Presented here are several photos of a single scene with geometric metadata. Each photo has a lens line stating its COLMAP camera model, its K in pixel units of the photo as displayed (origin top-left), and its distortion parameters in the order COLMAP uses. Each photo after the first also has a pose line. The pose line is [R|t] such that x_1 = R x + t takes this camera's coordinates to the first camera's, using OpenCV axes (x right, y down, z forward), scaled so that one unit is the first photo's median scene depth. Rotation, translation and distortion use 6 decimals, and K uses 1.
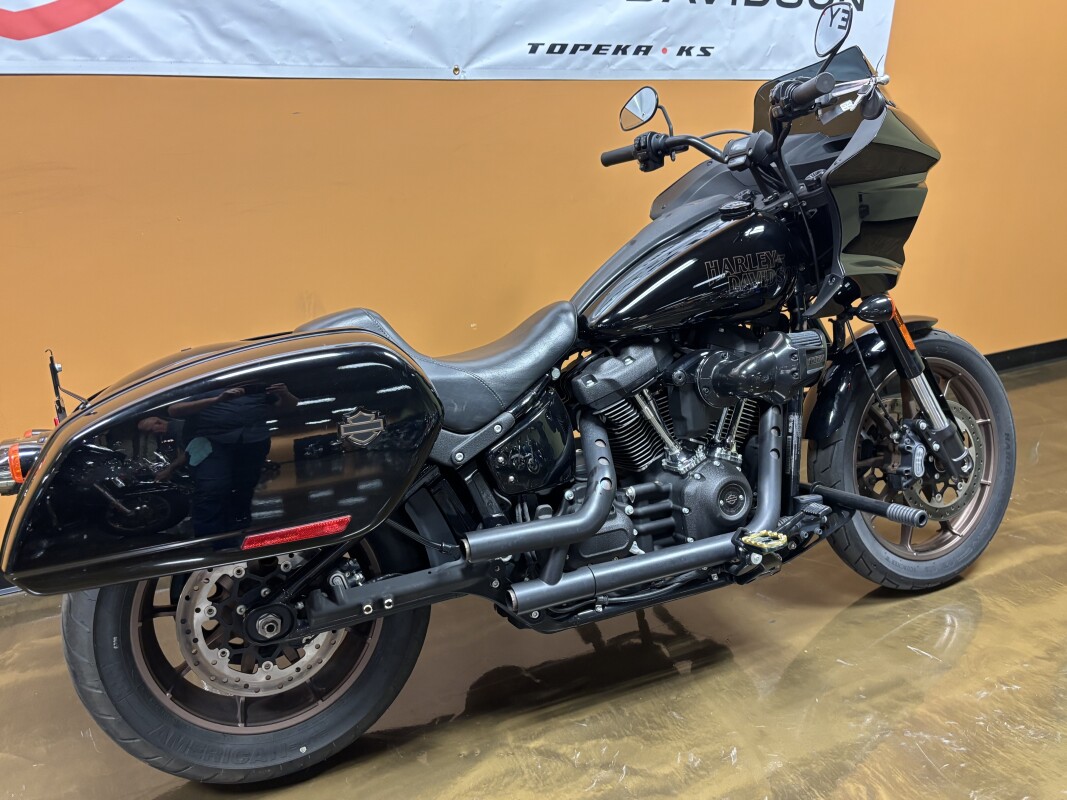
lens RADIAL K [[894.4, 0, 537.0], [0, 894.4, 398.5], [0, 0, 1]] dist [0.002367, 0.003888]
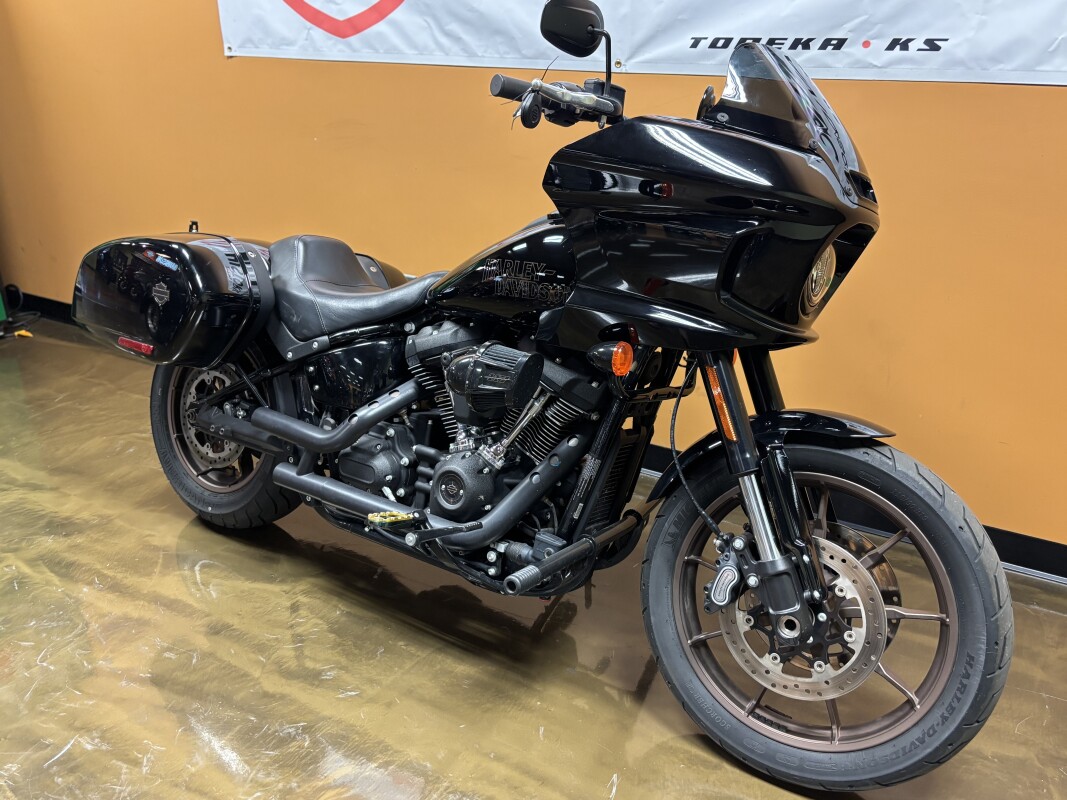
lens RADIAL K [[894.4, 0, 537.0], [0, 894.4, 398.5], [0, 0, 1]] dist [0.002367, 0.003888]
pose [[0.526295, 0.314487, -0.790007, 1.026086], [-0.302018, 0.937647, 0.172058, -0.186600], [0.794858, 0.148043, 0.588459, 0.451478]]
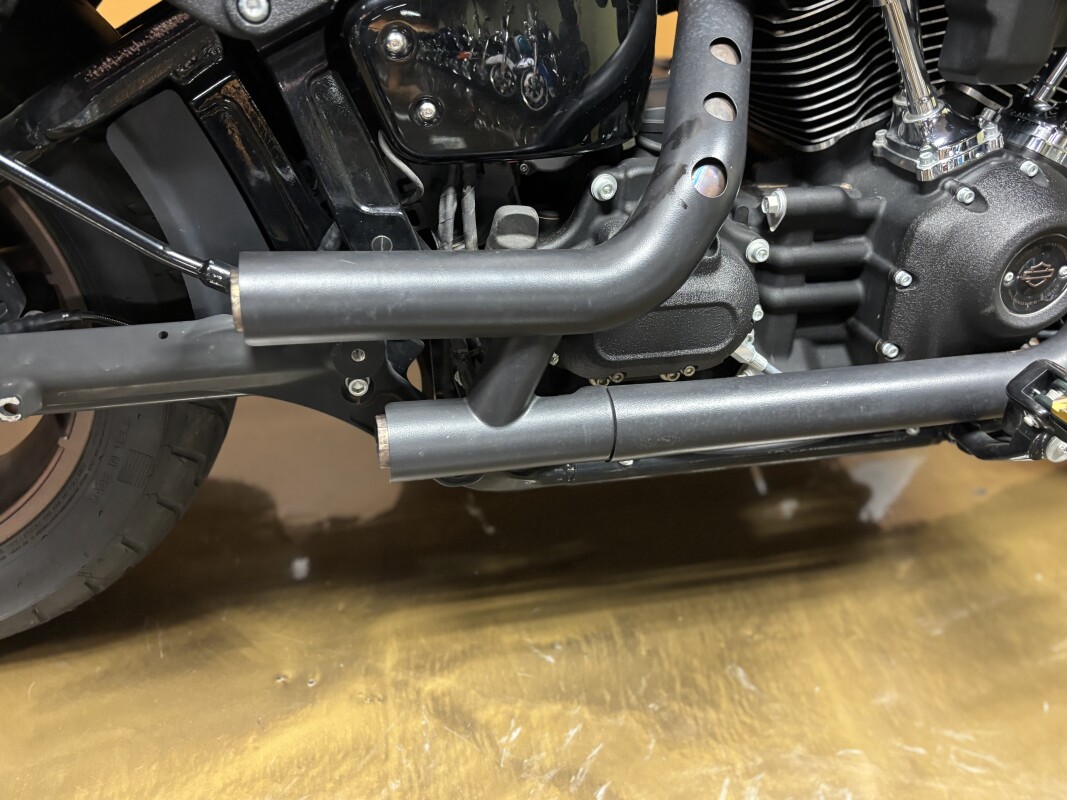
lens RADIAL K [[897.2, 0, 519.5], [0, 897.2, 399.3], [0, 0, 1]] dist [0.003585, 0.009271]
pose [[0.972173, 0.212972, -0.097588, 0.053254], [-0.156536, 0.900479, 0.405752, 0.040569], [0.174290, -0.379185, 0.908758, 0.591273]]
